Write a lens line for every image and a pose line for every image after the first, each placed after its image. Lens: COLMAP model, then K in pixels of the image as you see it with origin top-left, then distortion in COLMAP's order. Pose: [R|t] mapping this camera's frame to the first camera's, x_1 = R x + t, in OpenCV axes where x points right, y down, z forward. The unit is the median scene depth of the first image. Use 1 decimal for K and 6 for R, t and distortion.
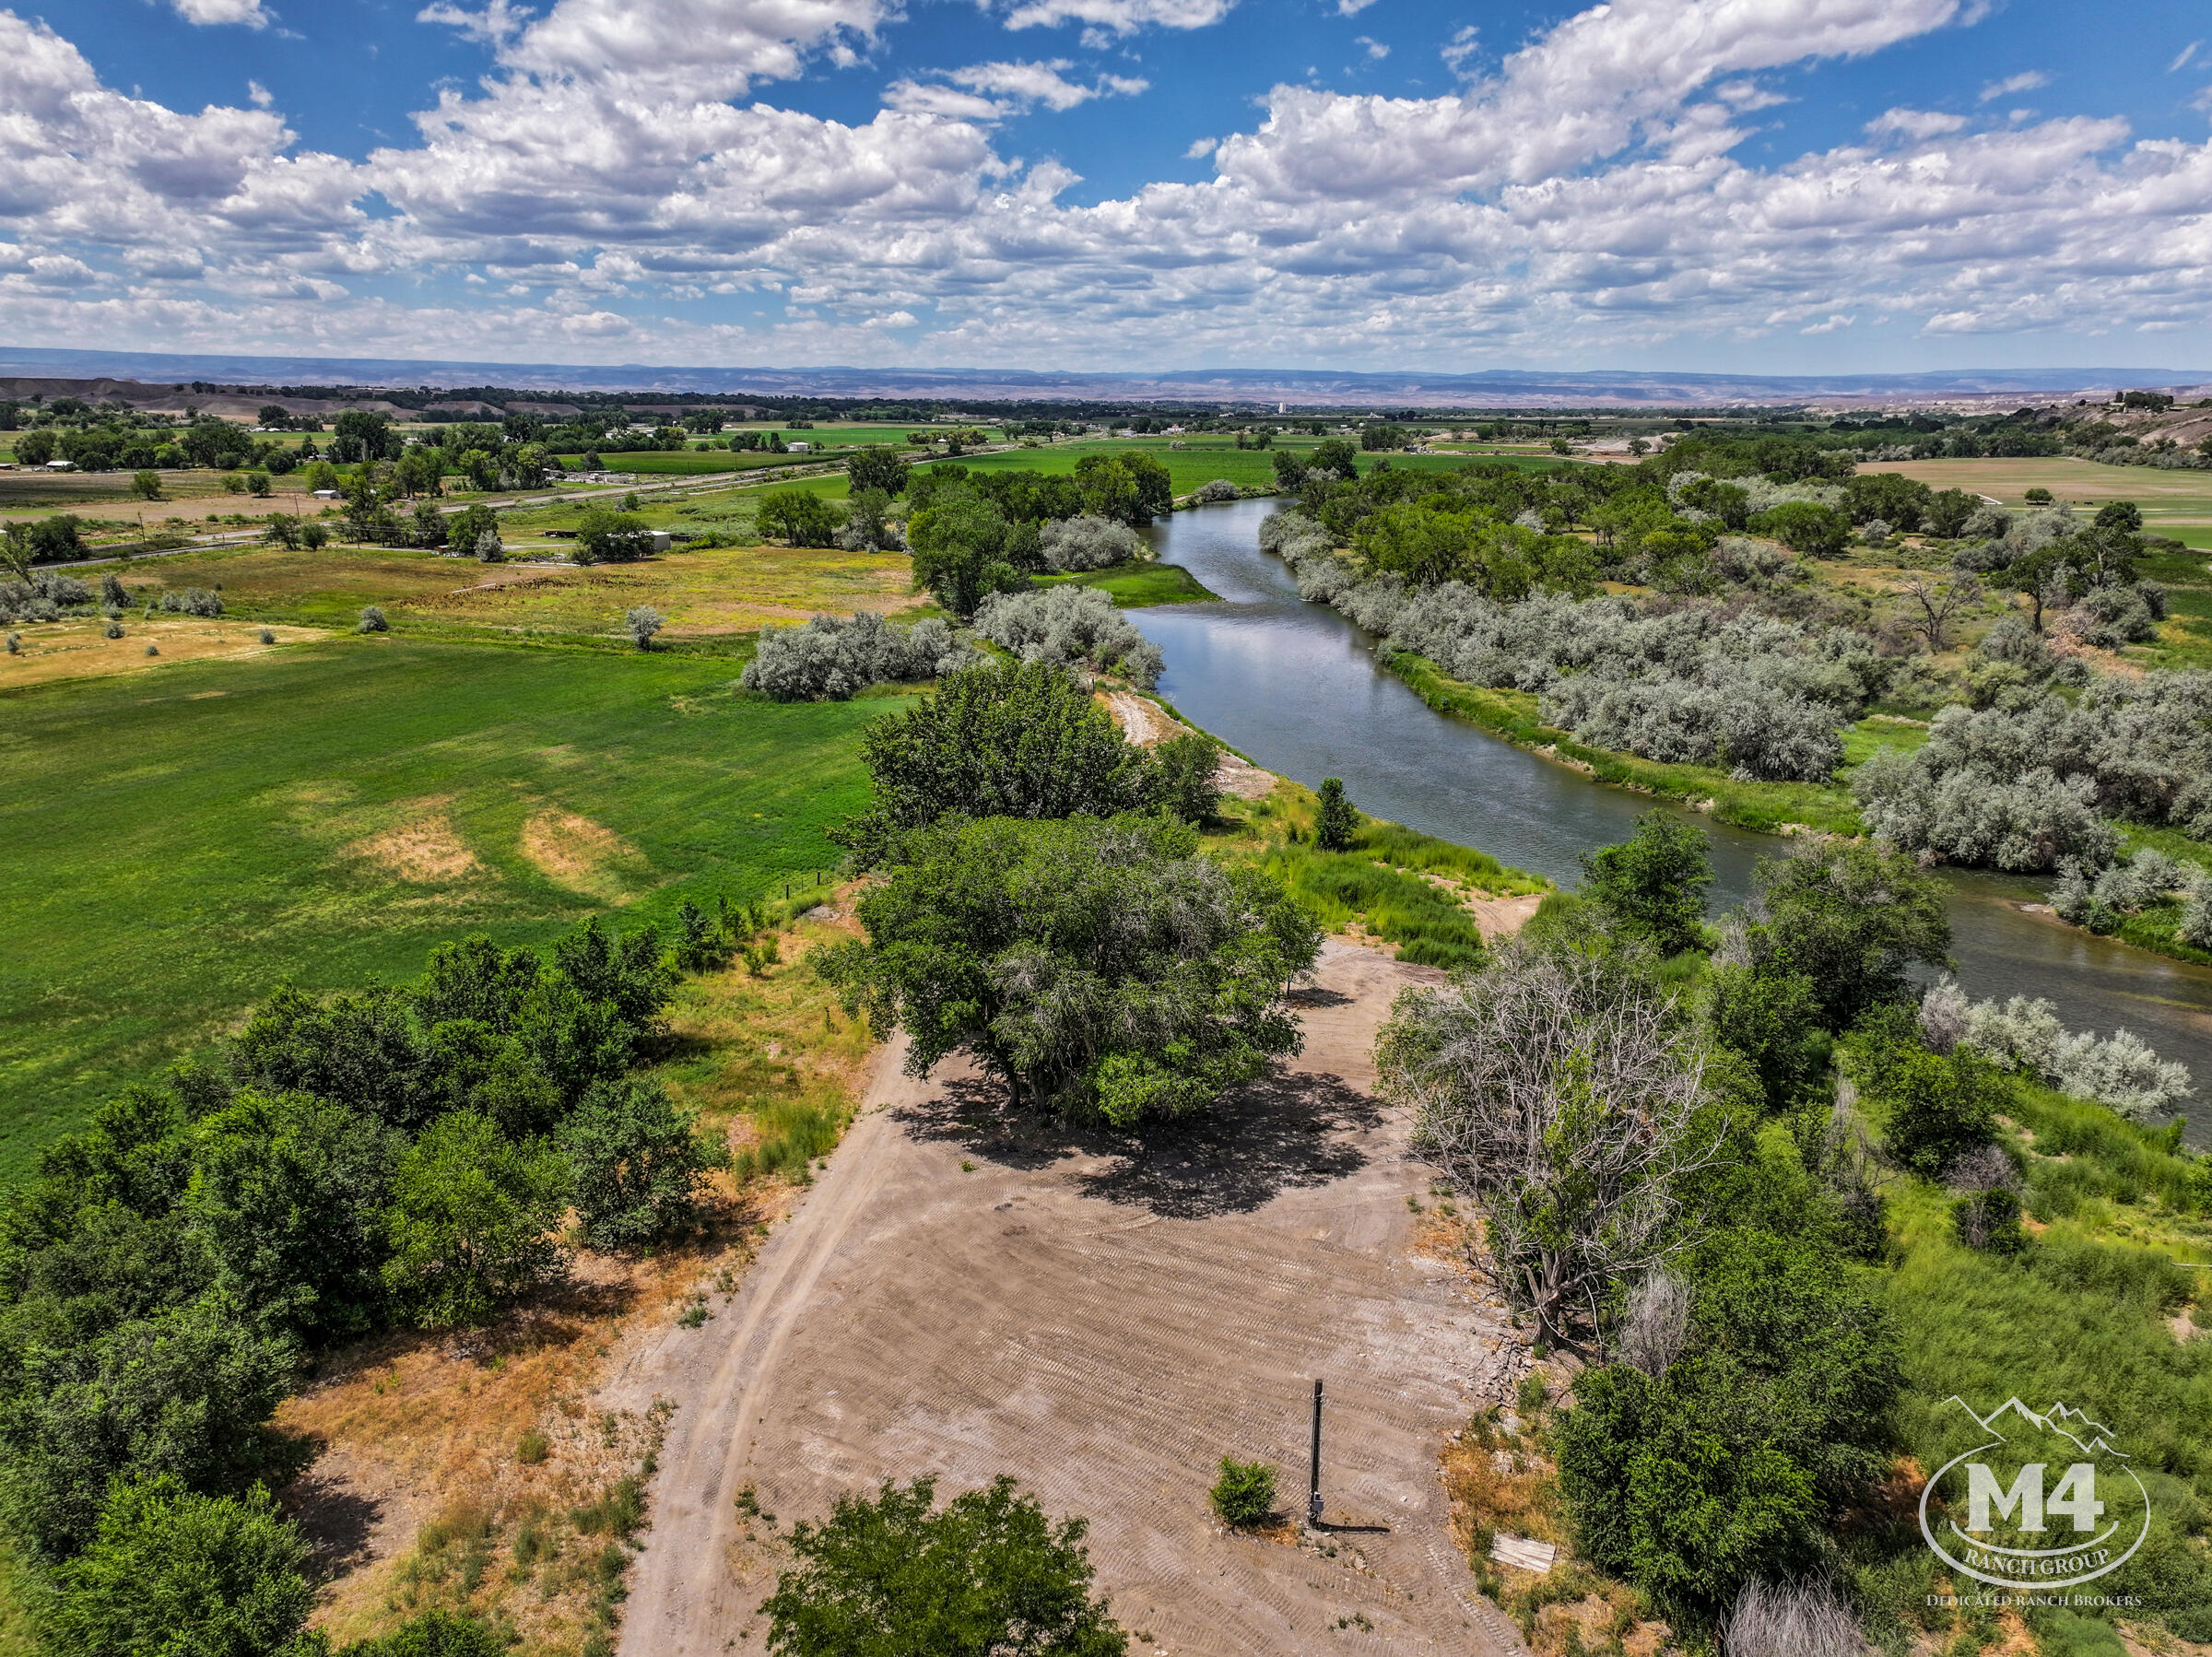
lens RADIAL K [[1542.6, 0, 1116.5], [0, 1542.6, 812.7], [0, 0, 1]] dist [-0.003029, 0.020792]
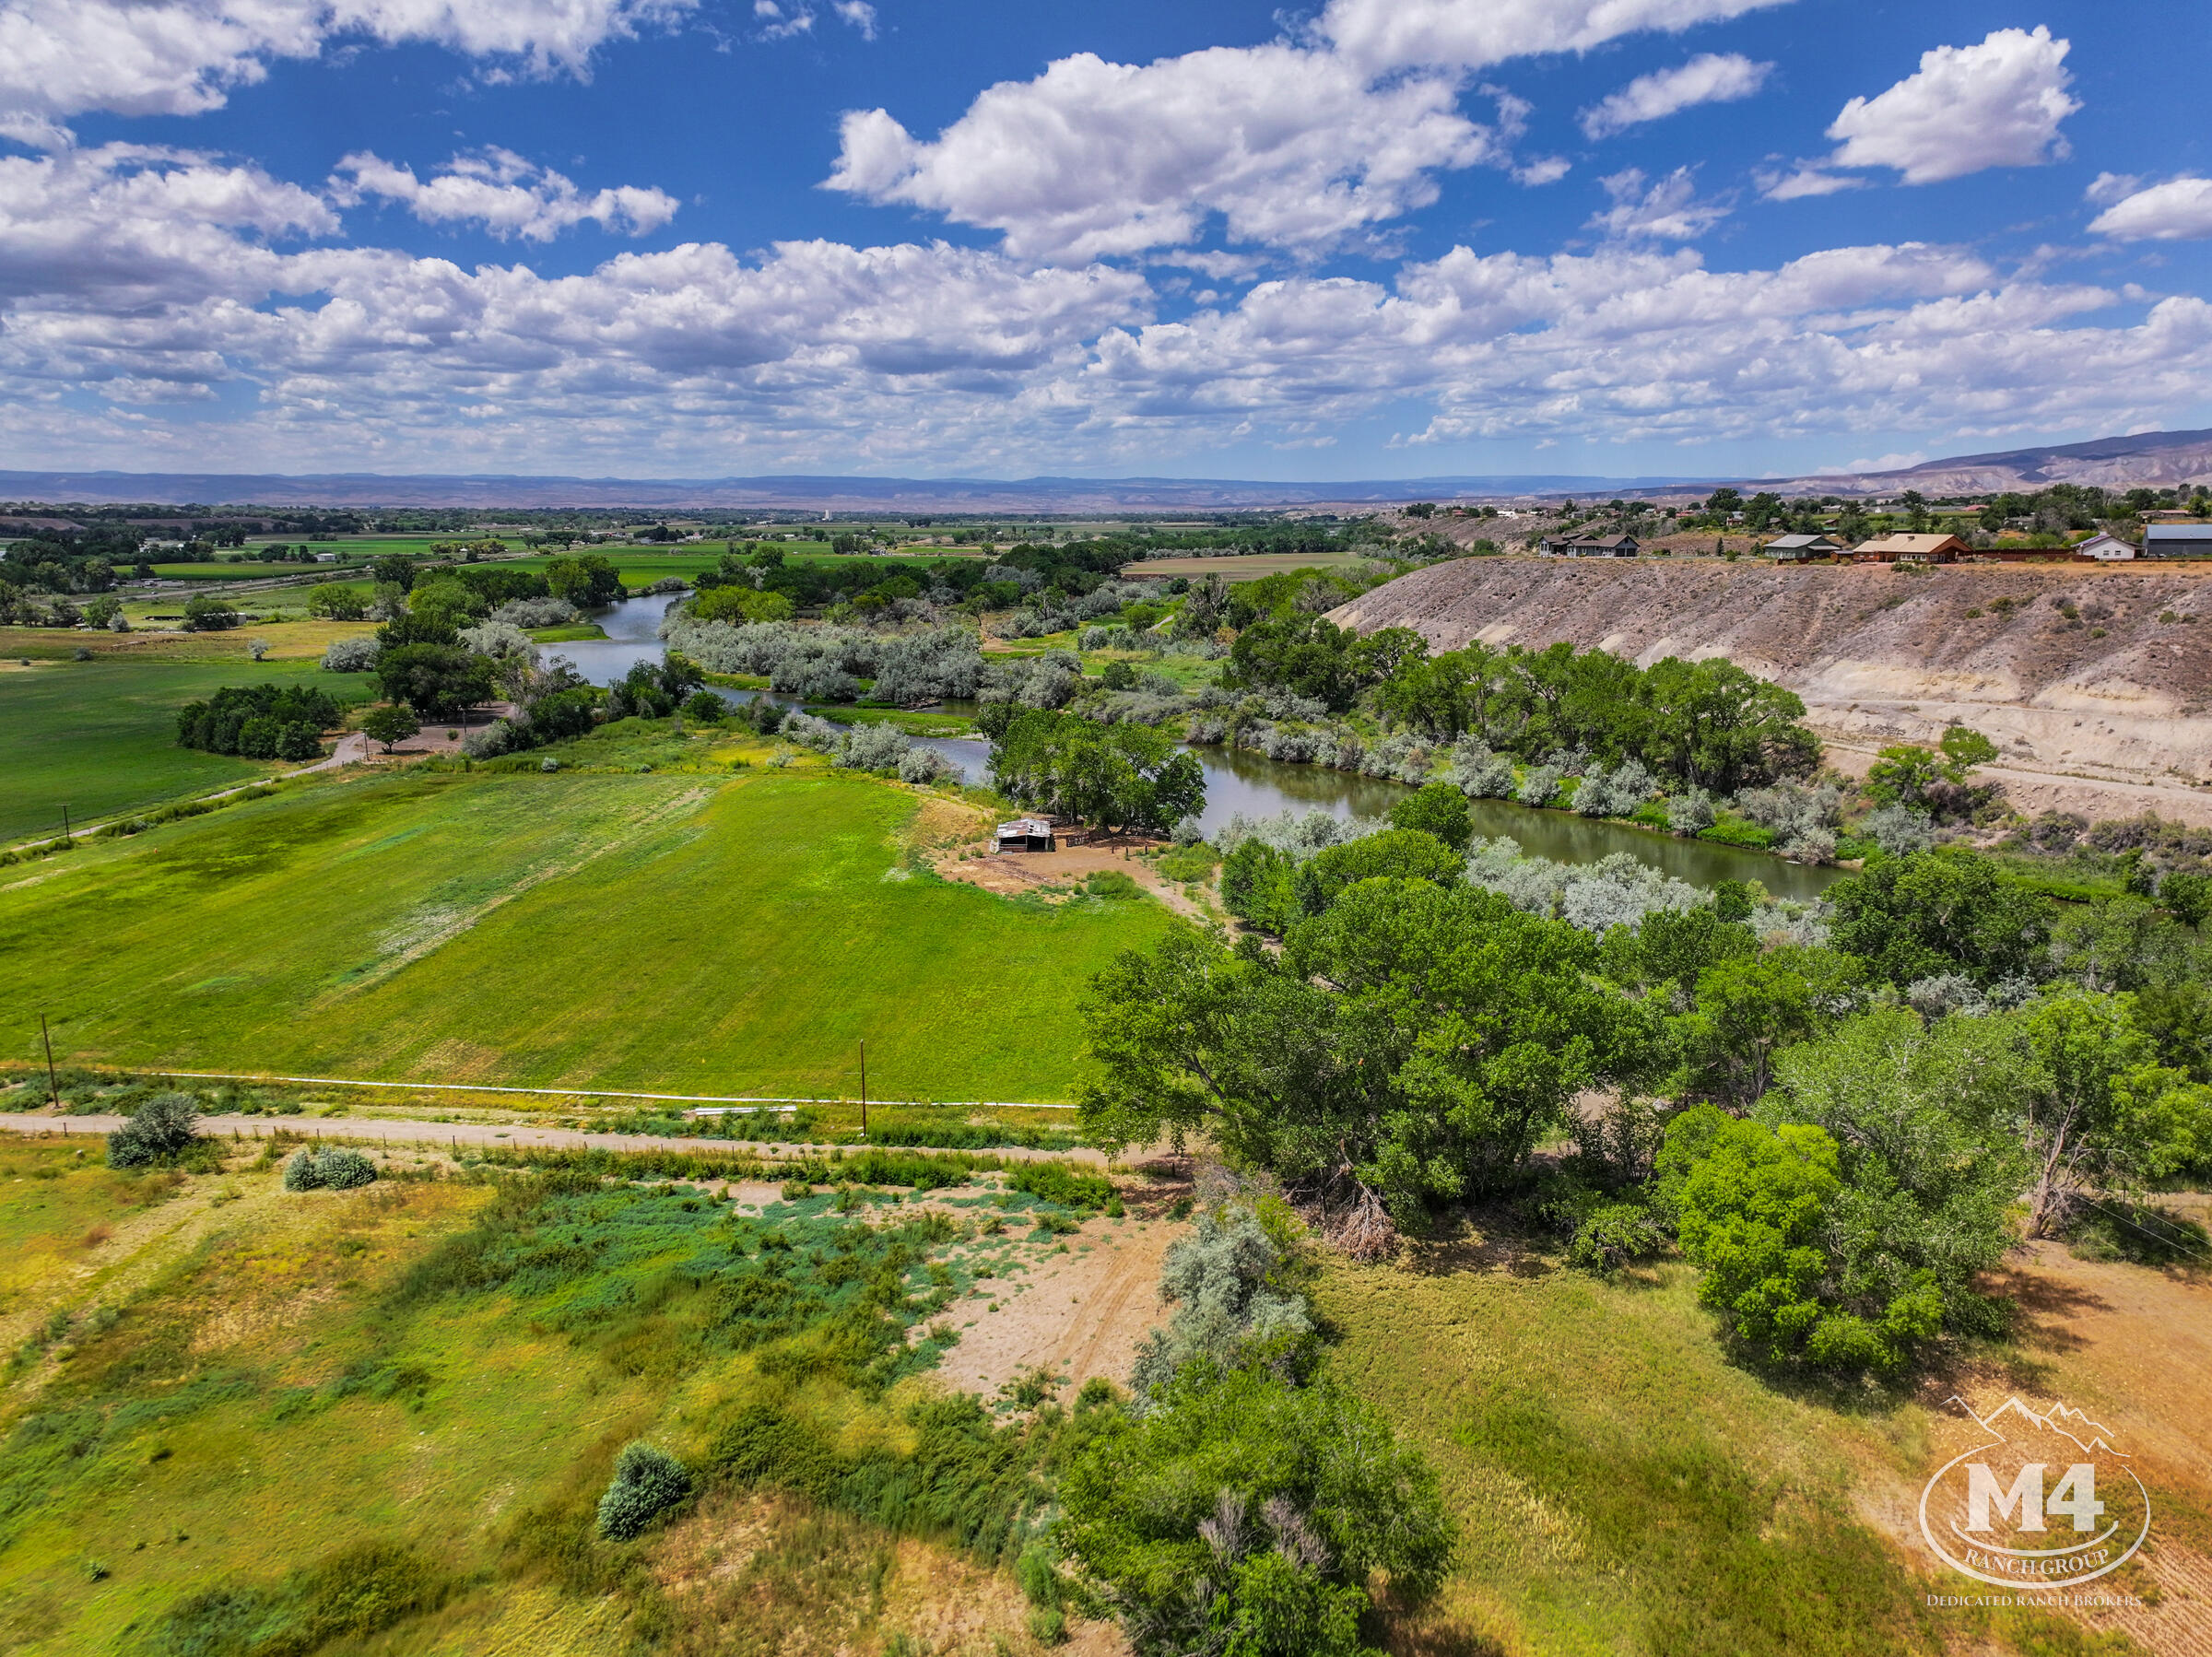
lens RADIAL K [[1542.6, 0, 1105.2], [0, 1542.6, 824.9], [0, 0, 1]] dist [-0.003029, 0.020792]
pose [[0.964268, -0.059662, 0.258124, 0.173099], [0.074300, 0.996112, -0.047322, 0.231894], [-0.254297, 0.064810, 0.964952, -0.961049]]
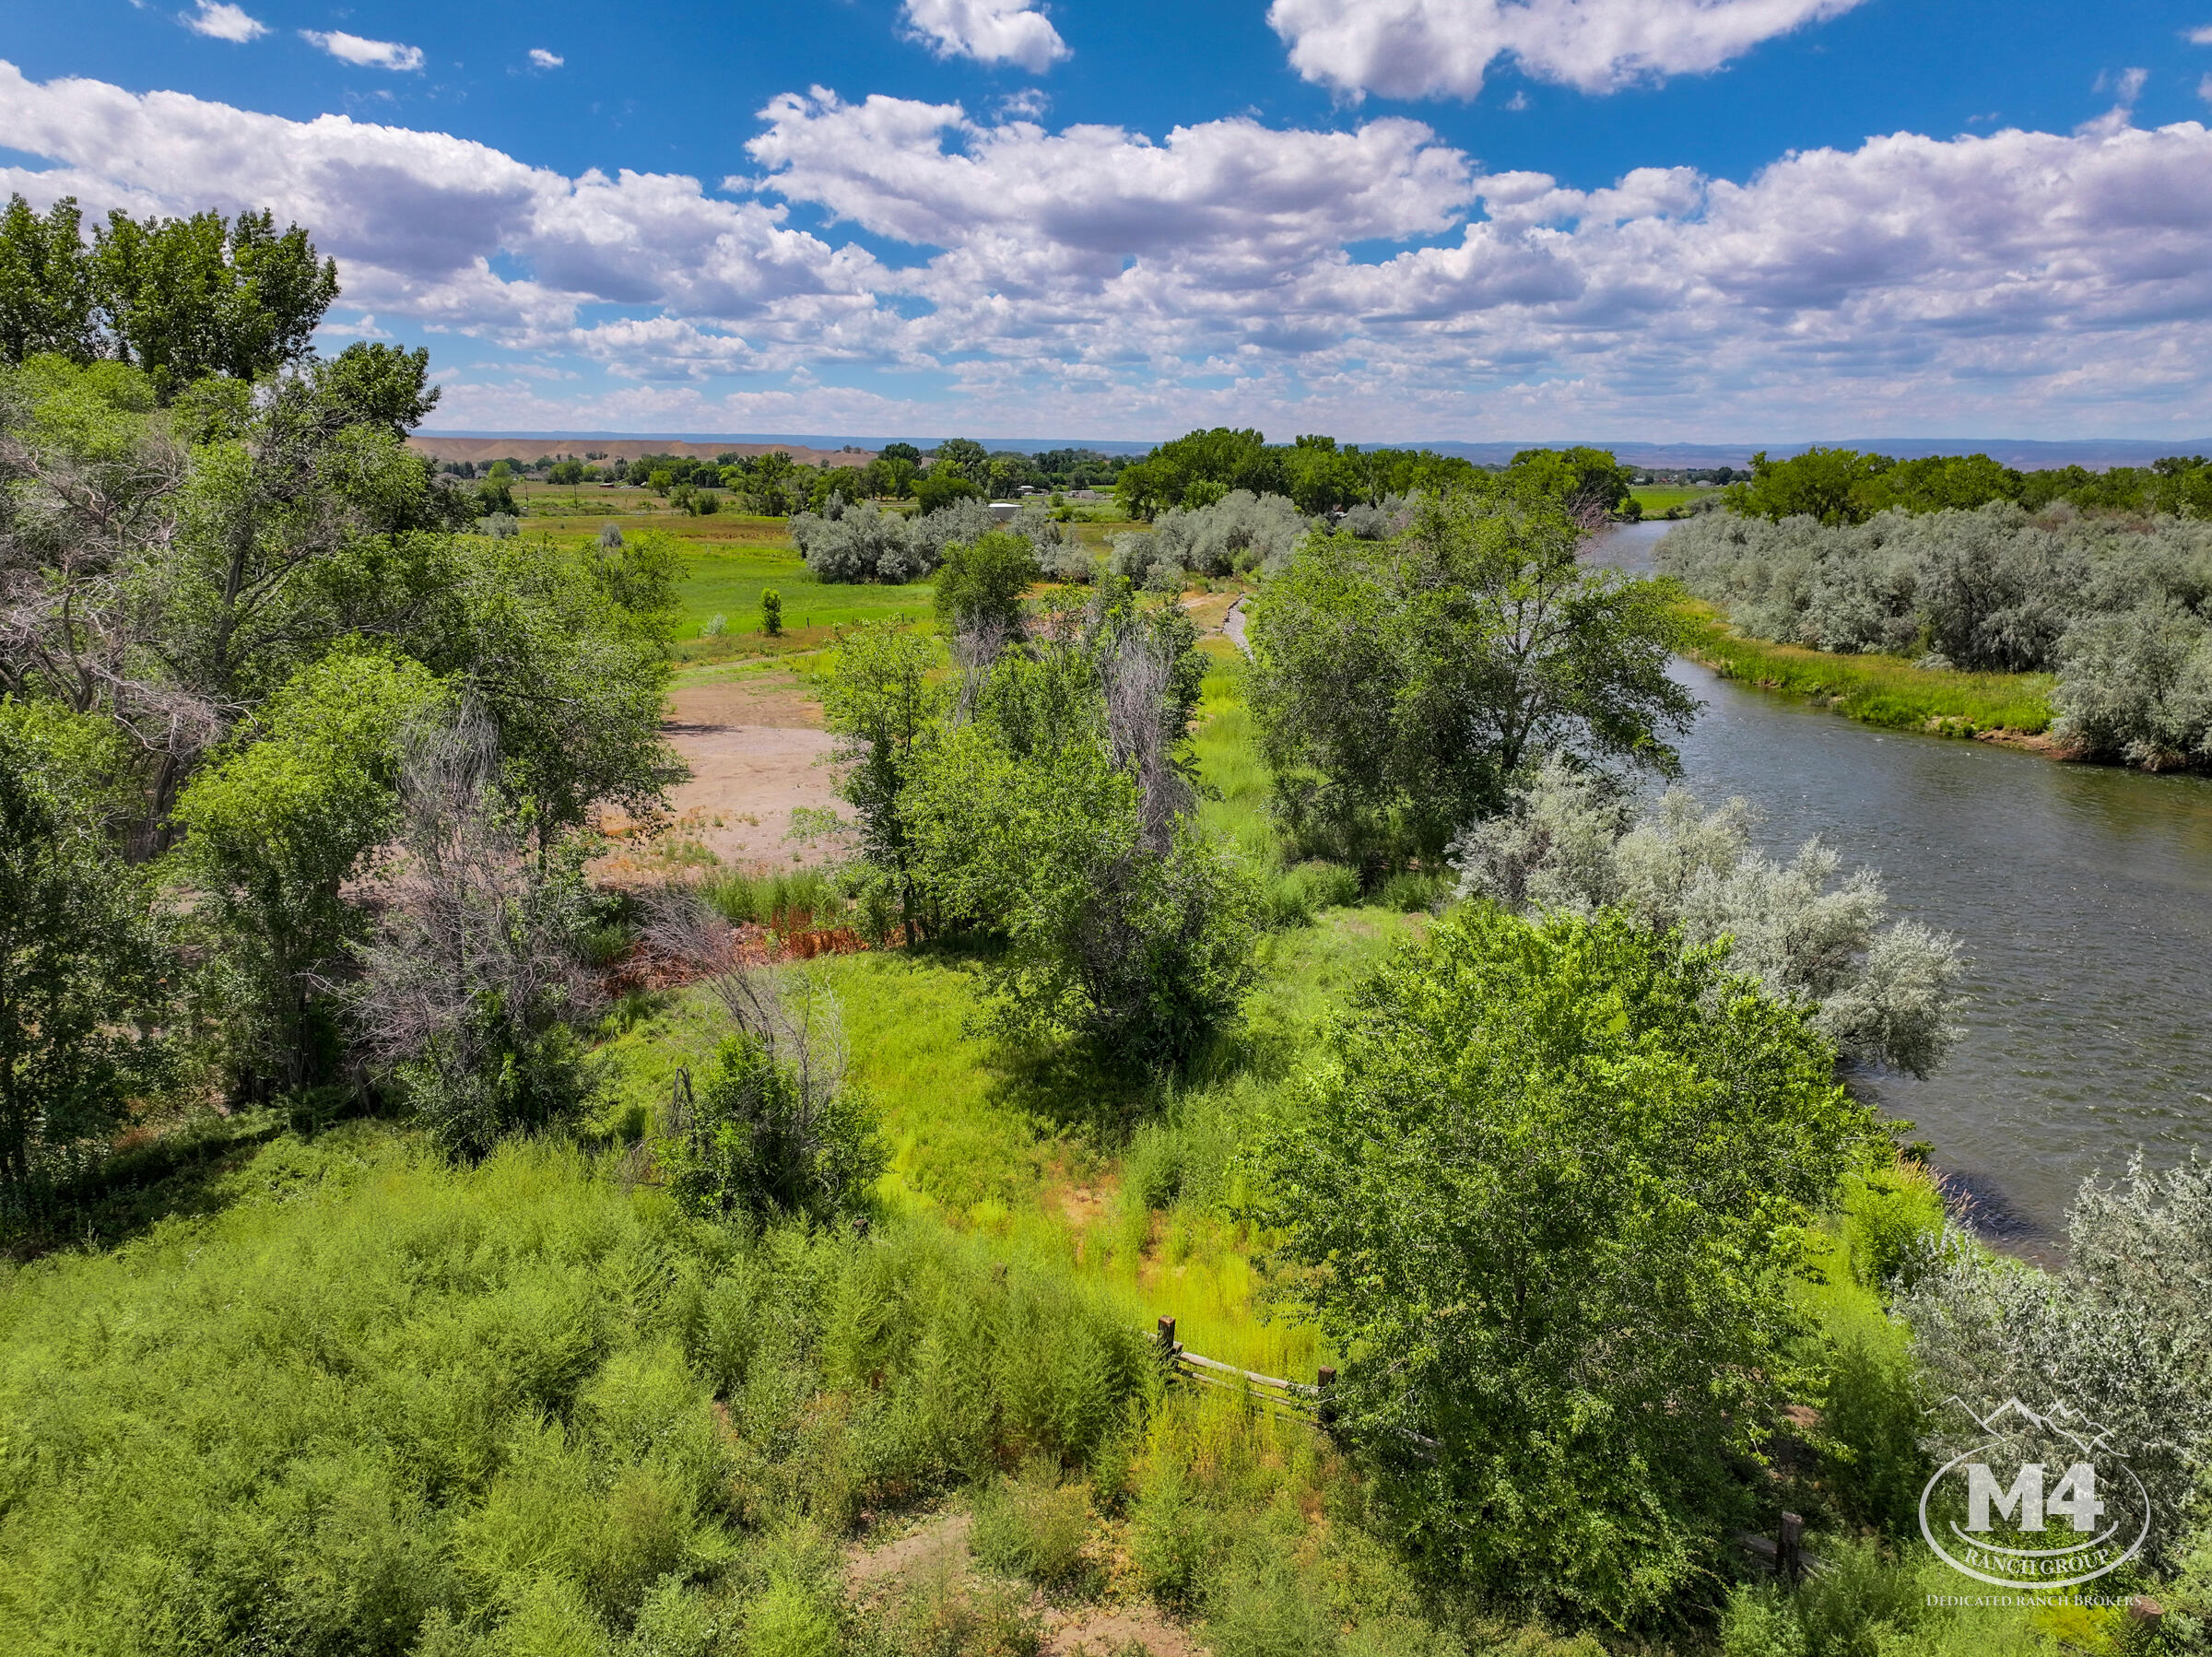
lens RADIAL K [[1542.6, 0, 1117.8], [0, 1542.6, 857.1], [0, 0, 1]] dist [-0.003029, 0.020792]
pose [[0.930271, 0.086878, -0.356438, 0.193465], [-0.093517, 0.995617, -0.001400, 0.050371], [0.354754, 0.034636, 0.934318, 0.178381]]
